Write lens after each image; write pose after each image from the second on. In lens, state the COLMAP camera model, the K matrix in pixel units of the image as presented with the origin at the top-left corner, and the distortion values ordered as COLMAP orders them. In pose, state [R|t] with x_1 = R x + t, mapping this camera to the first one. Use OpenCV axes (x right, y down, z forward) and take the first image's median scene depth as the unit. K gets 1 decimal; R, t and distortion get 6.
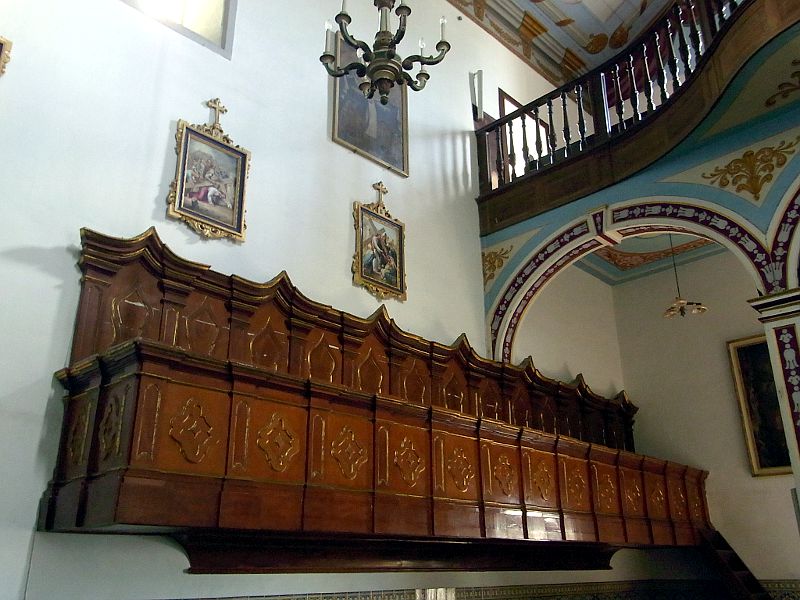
lens RADIAL K [[680.7, 0, 400.0], [0, 680.7, 300.0], [0, 0, 1]] dist [-0.080423, 0.004875]
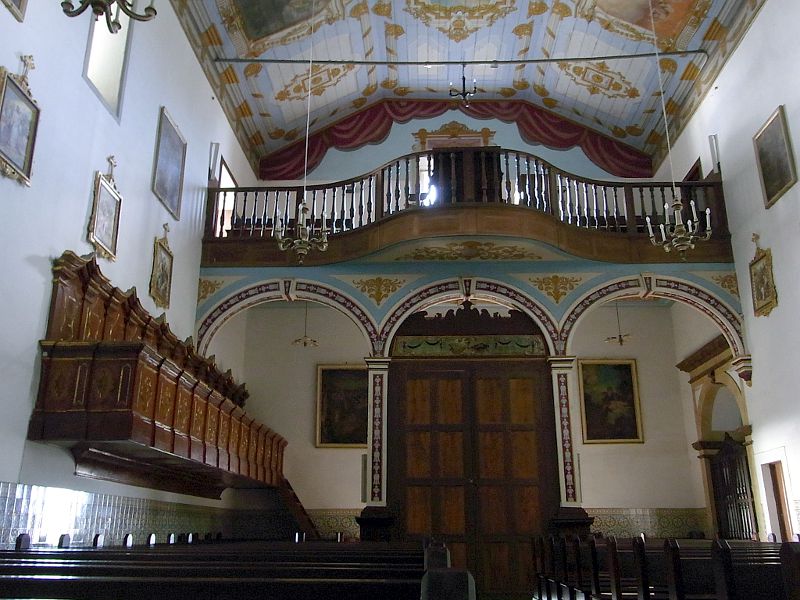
lens RADIAL K [[680.7, 0, 400.0], [0, 680.7, 300.0], [0, 0, 1]] dist [-0.080423, 0.004875]
pose [[0.724712, 0.219473, 0.653165, -0.576356], [-0.248128, 0.967448, -0.049769, -0.069128], [-0.642826, -0.126000, 0.755578, -0.426367]]
